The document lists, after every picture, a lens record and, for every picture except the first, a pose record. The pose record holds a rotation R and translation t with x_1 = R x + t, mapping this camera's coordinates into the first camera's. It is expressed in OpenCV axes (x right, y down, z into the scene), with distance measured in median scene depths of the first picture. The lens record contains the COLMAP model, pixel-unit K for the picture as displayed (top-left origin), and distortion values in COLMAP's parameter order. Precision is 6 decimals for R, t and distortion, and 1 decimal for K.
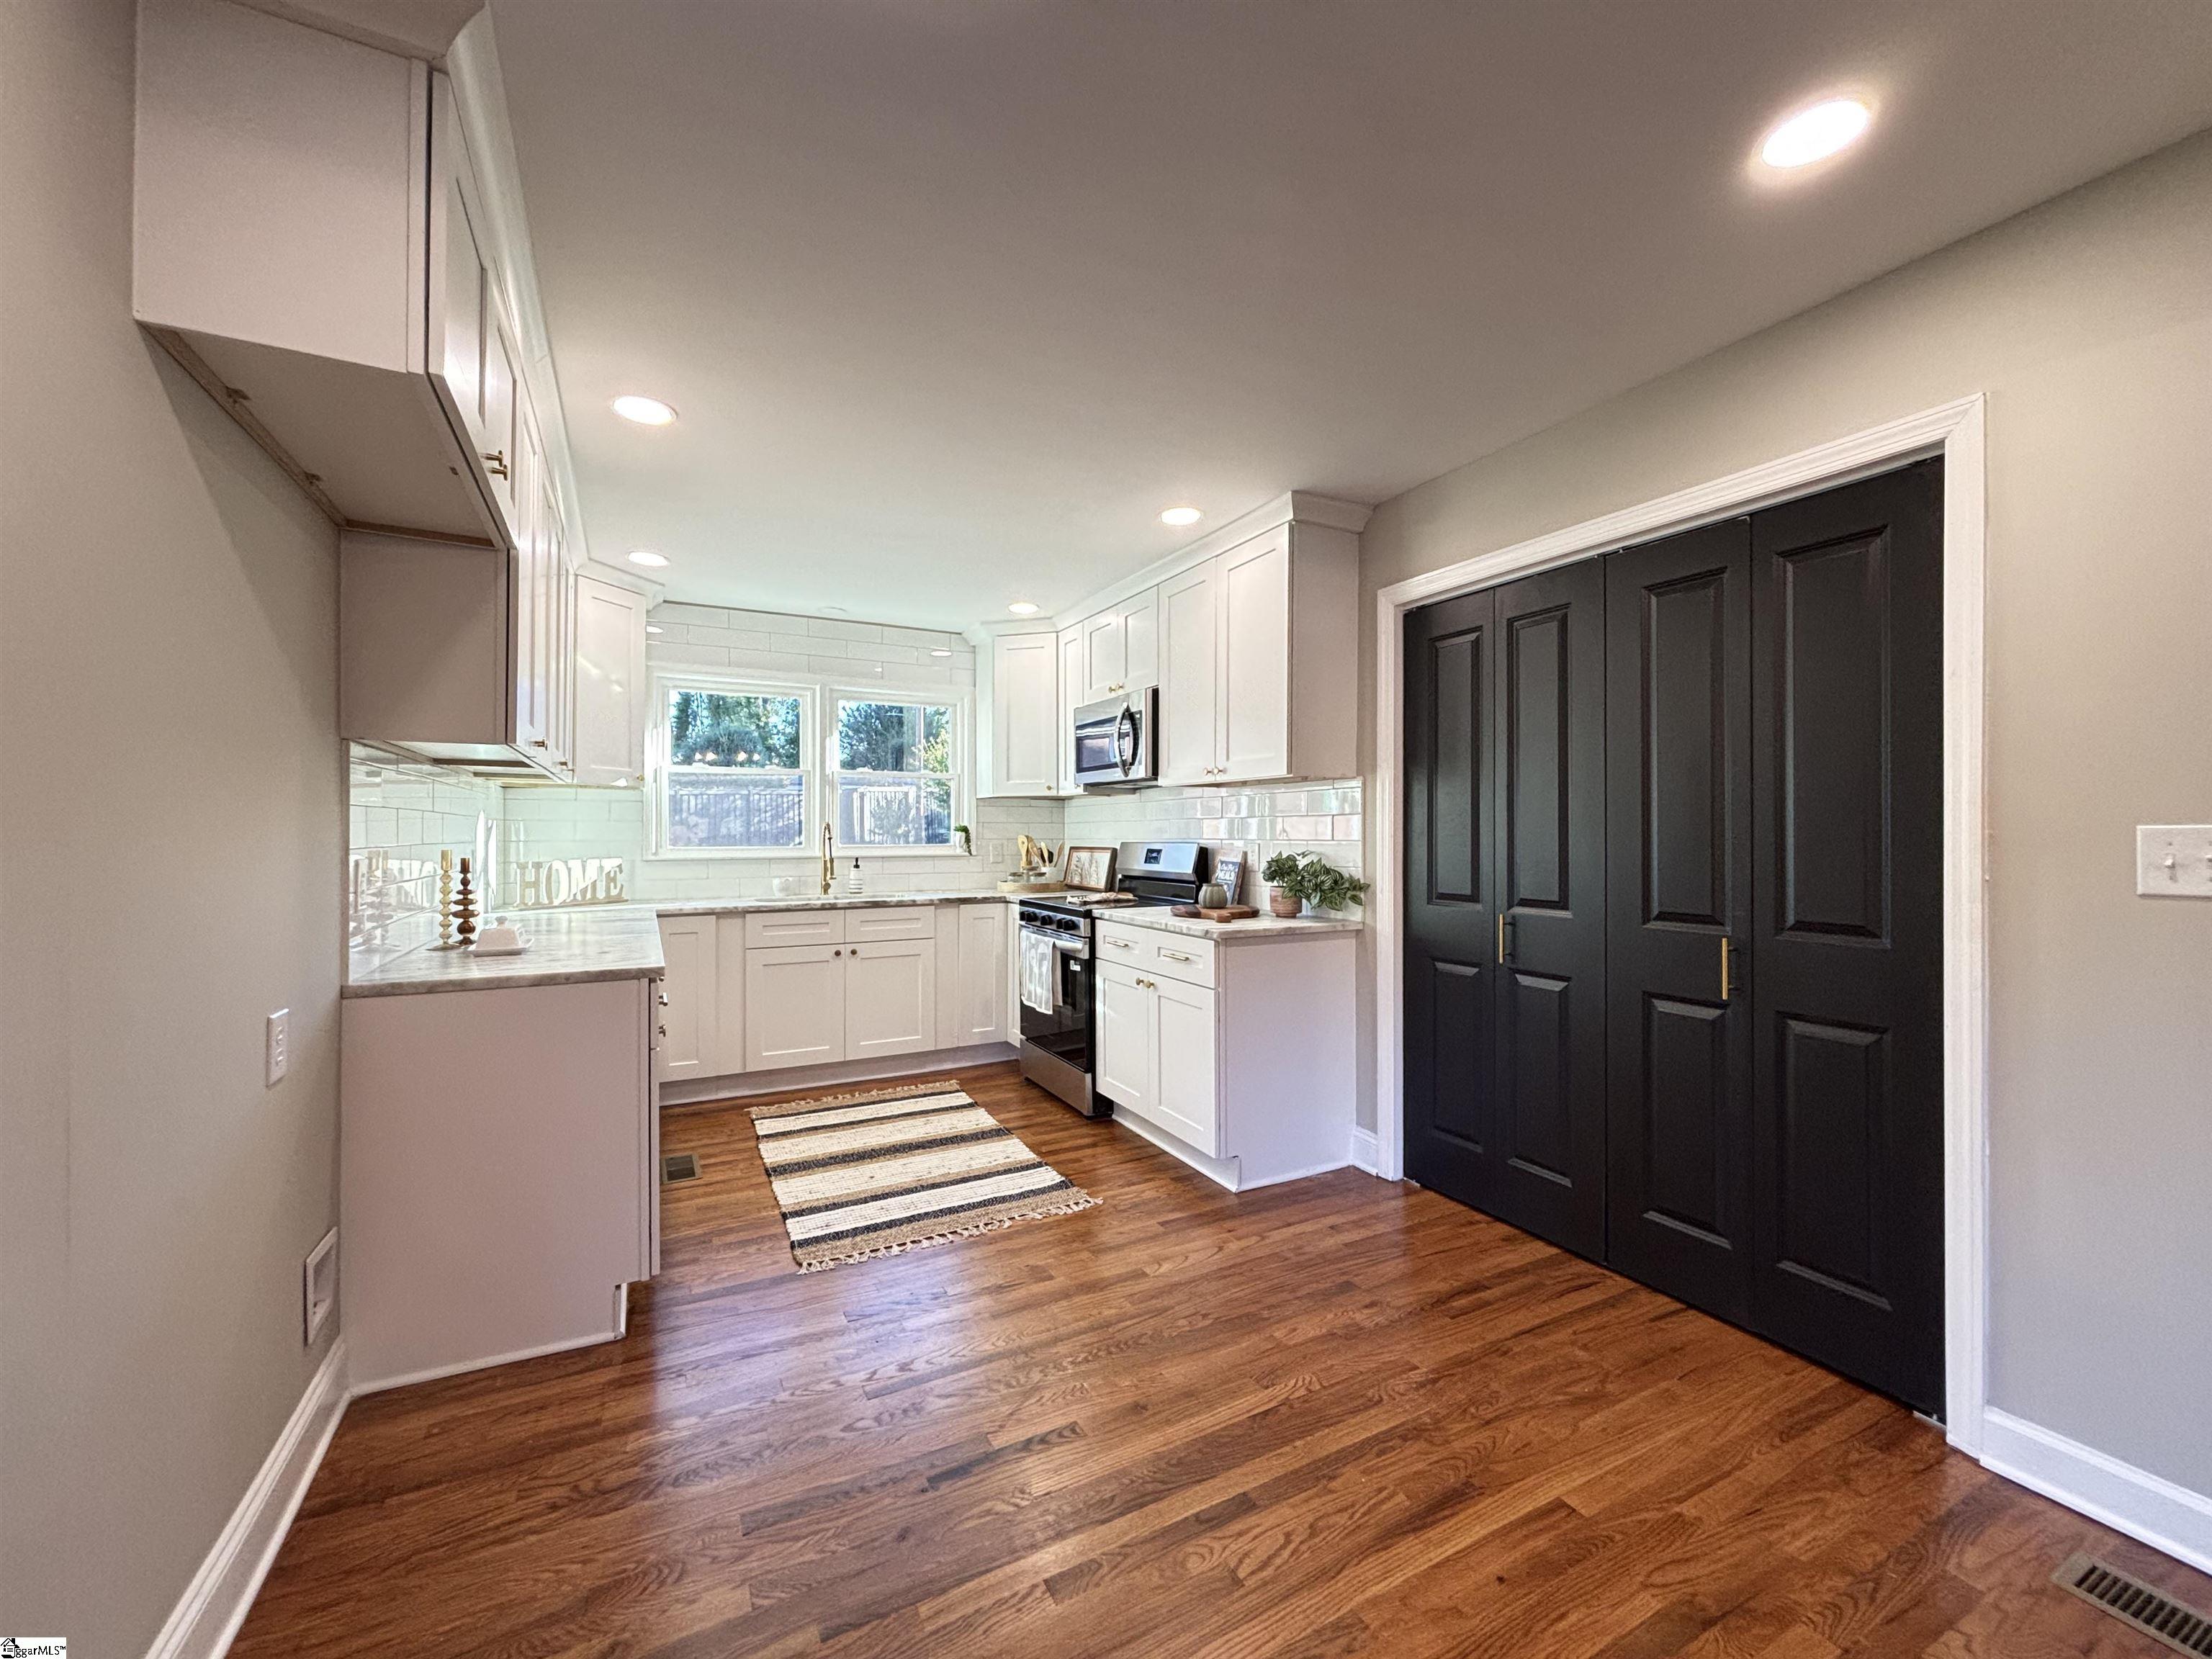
lens RADIAL K [[889.0, 0, 1102.7], [0, 889.0, 833.3], [0, 0, 1]] dist [0.000404, 0.001876]
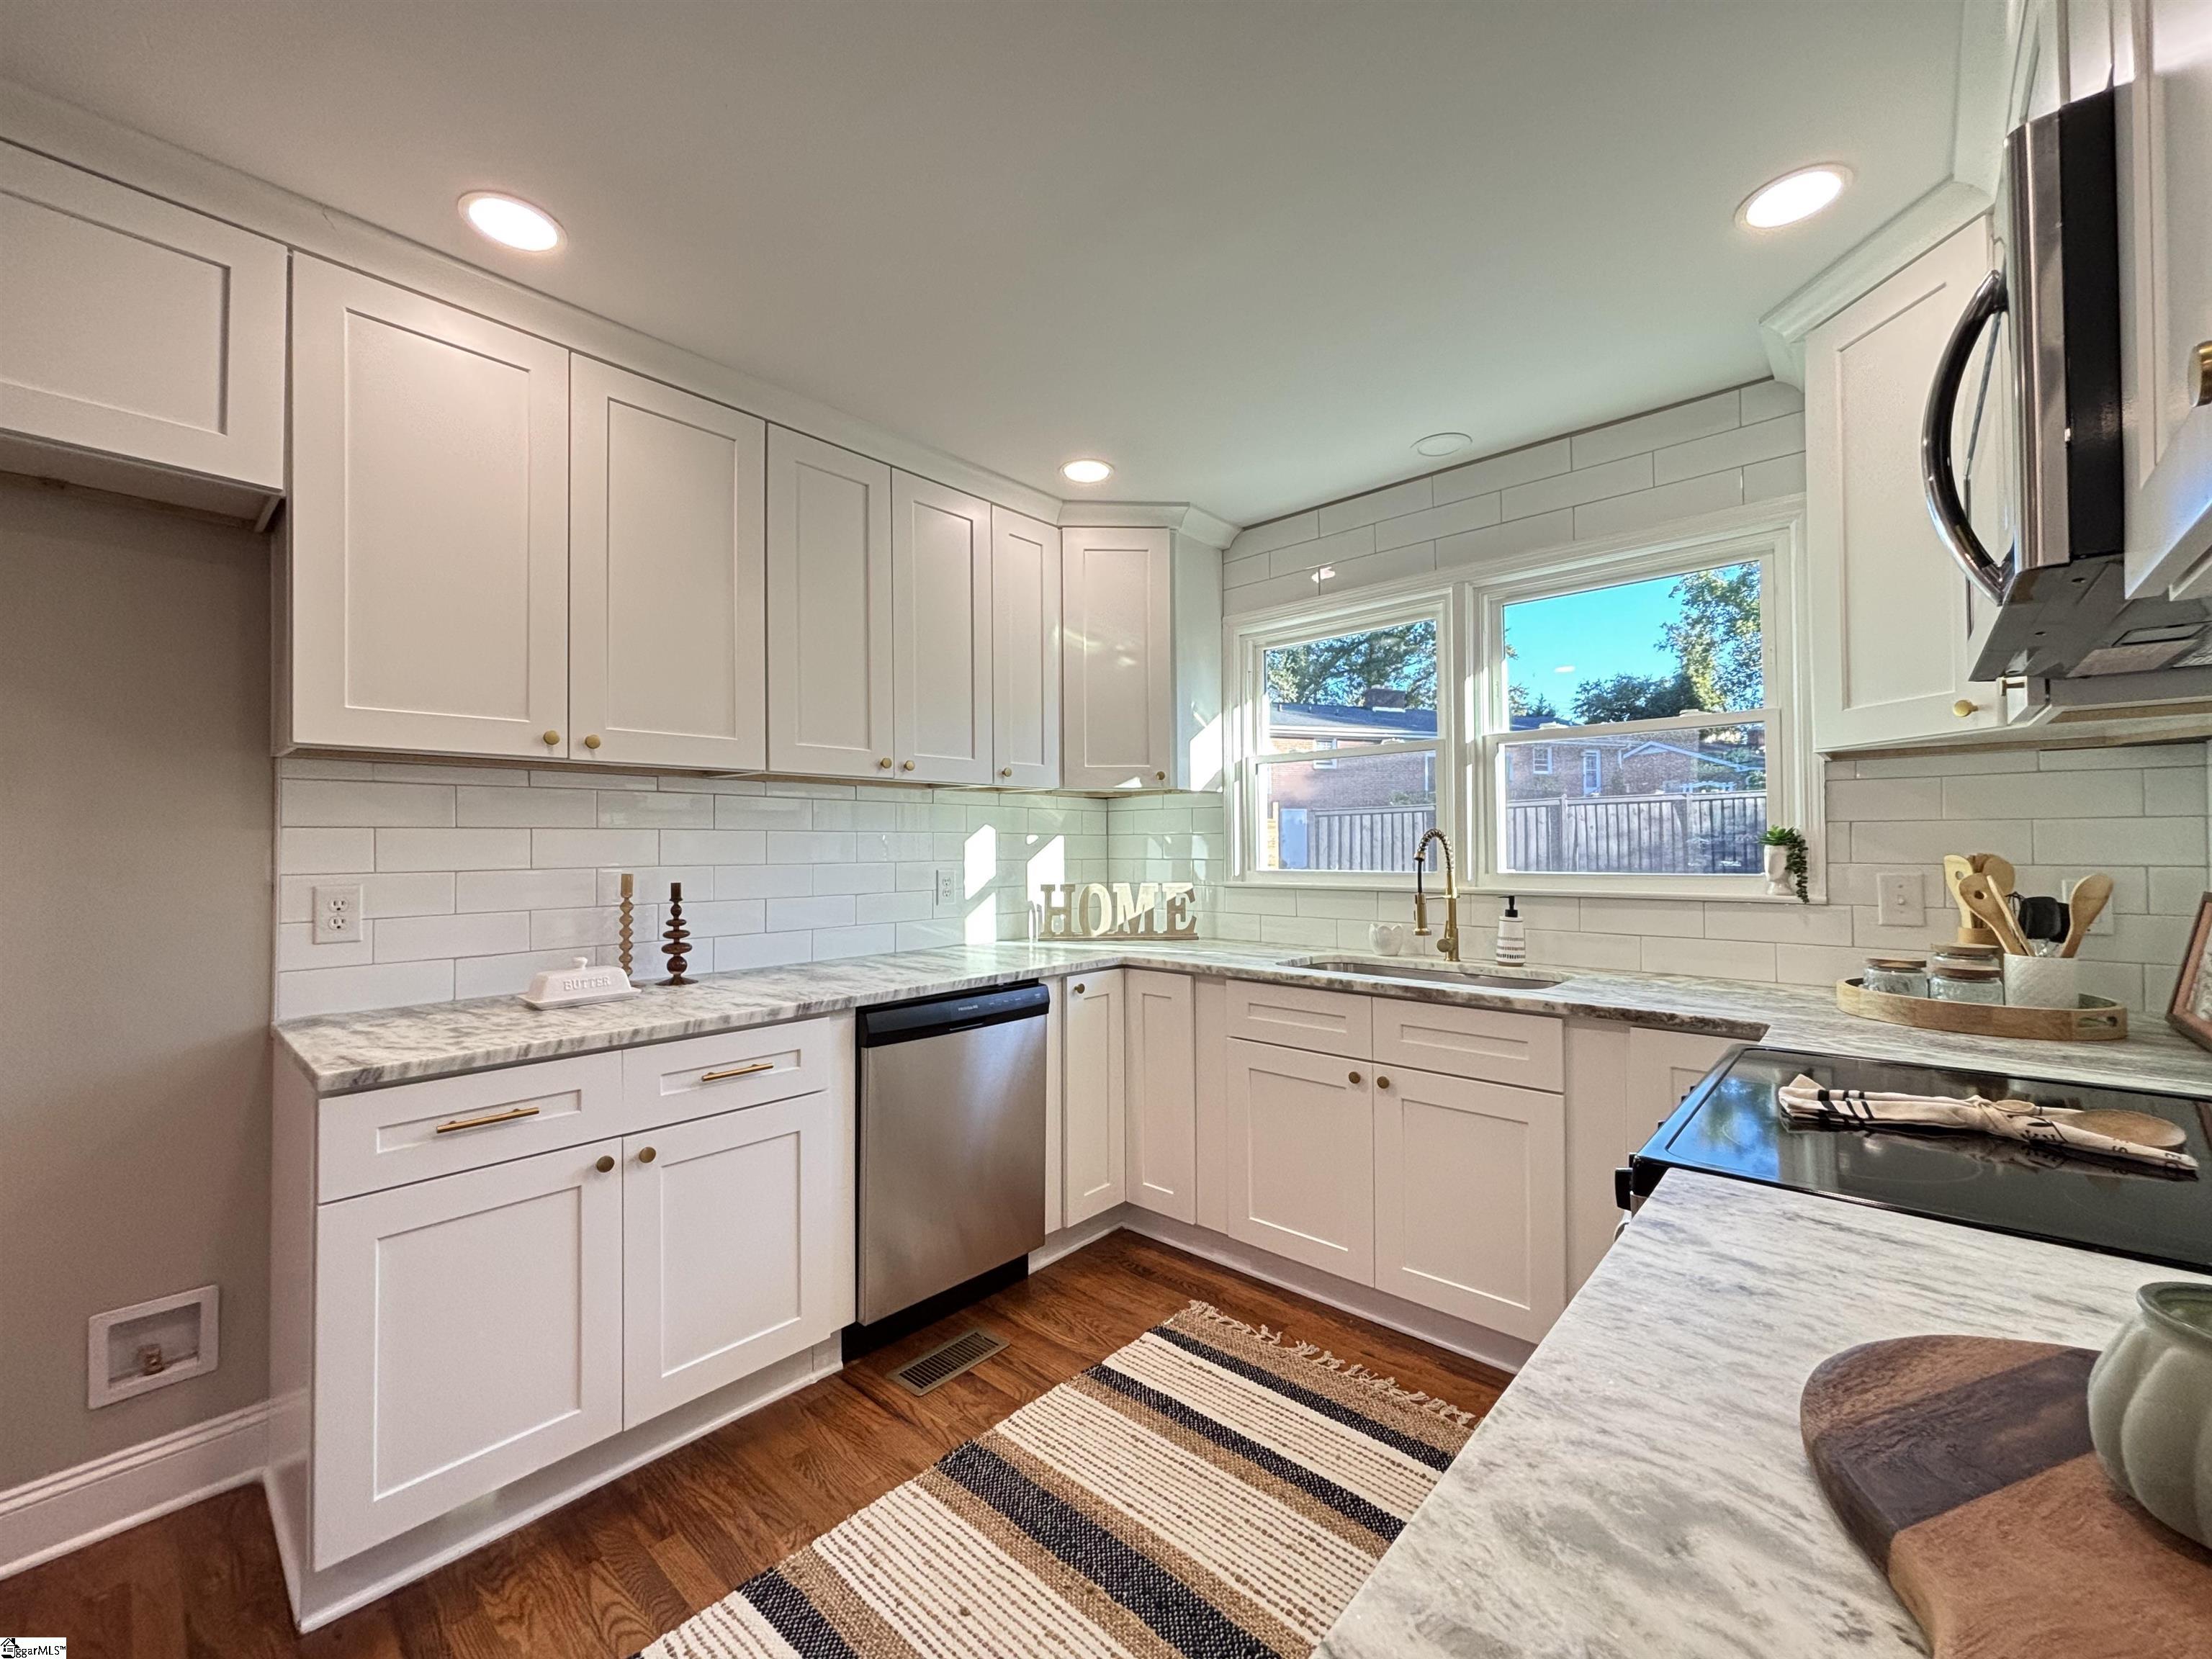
lens RADIAL K [[889.0, 0, 1104.4], [0, 889.0, 820.4], [0, 0, 1]] dist [0.000404, 0.001876]
pose [[0.345269, -0.026196, -0.938138, 0.163456], [0.006339, 0.999653, -0.025581, -0.006218], [0.938482, 0.002886, 0.345315, 0.724383]]
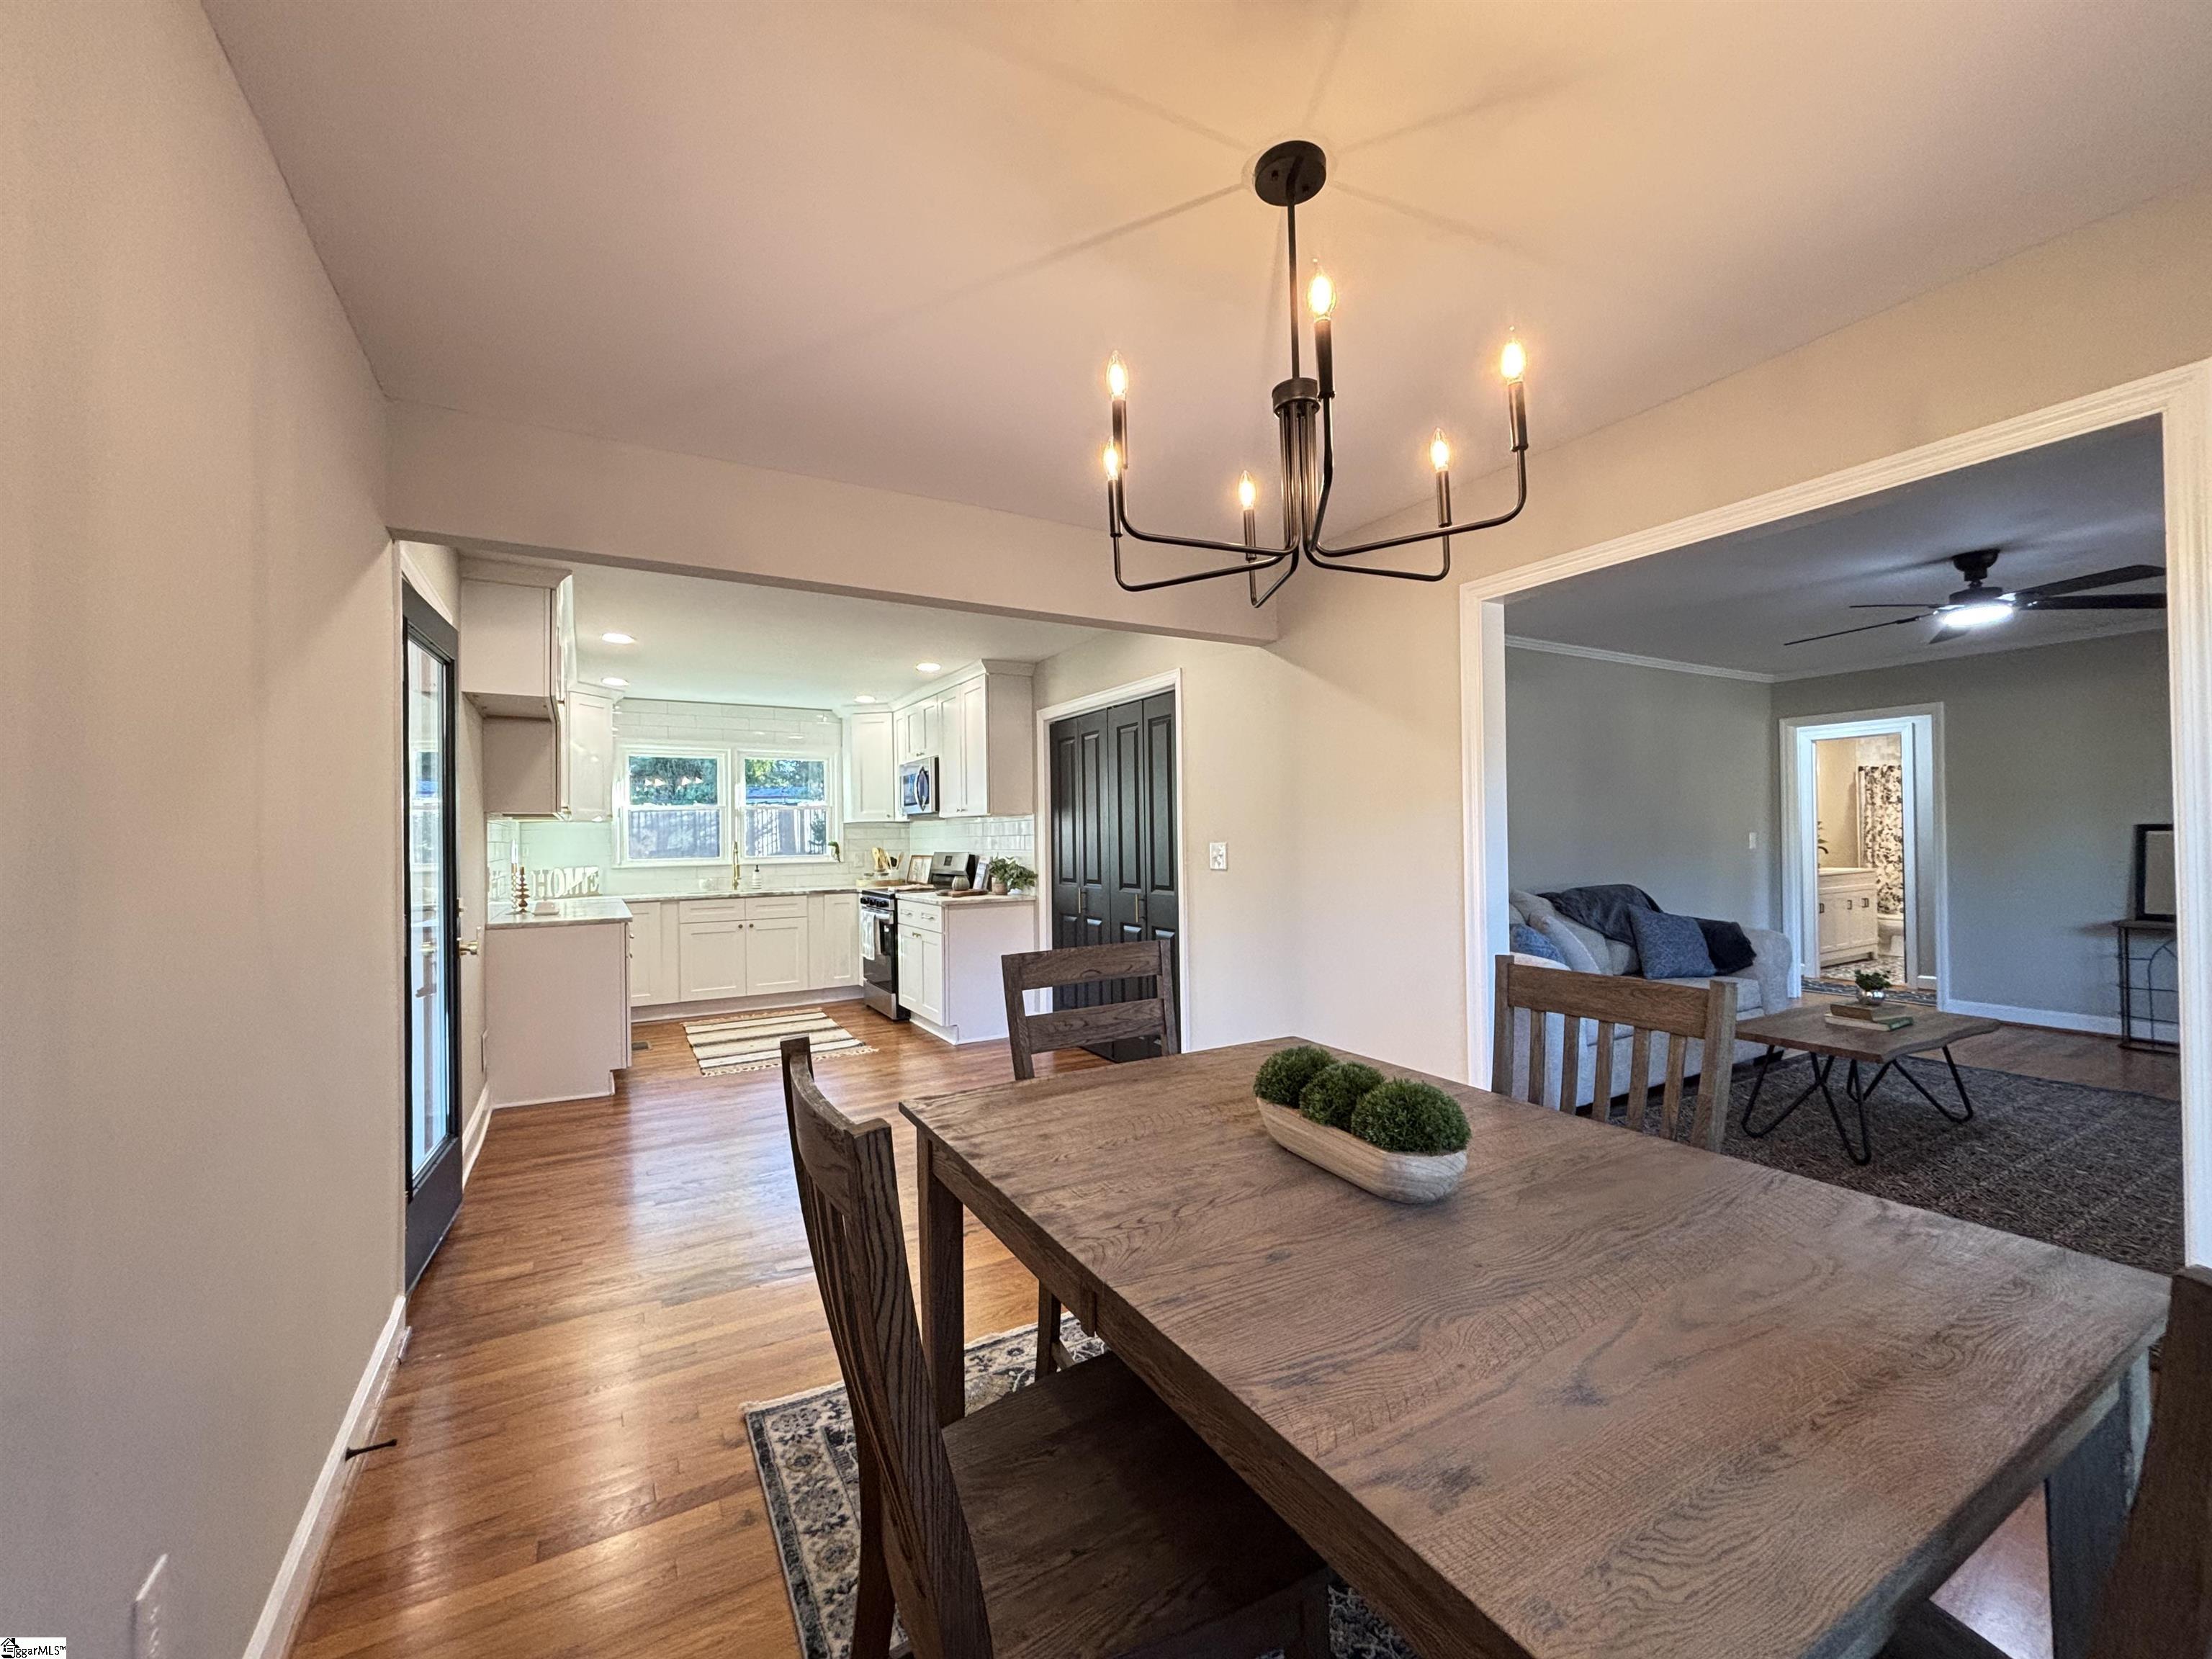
lens RADIAL K [[889.0, 0, 1111.0], [0, 889.0, 830.5], [0, 0, 1]] dist [0.000404, 0.001876]
pose [[0.998527, -0.012764, 0.052732, 0.290142], [0.013261, 0.999871, -0.009085, -0.010507], [-0.052609, 0.009771, 0.998567, -0.637176]]
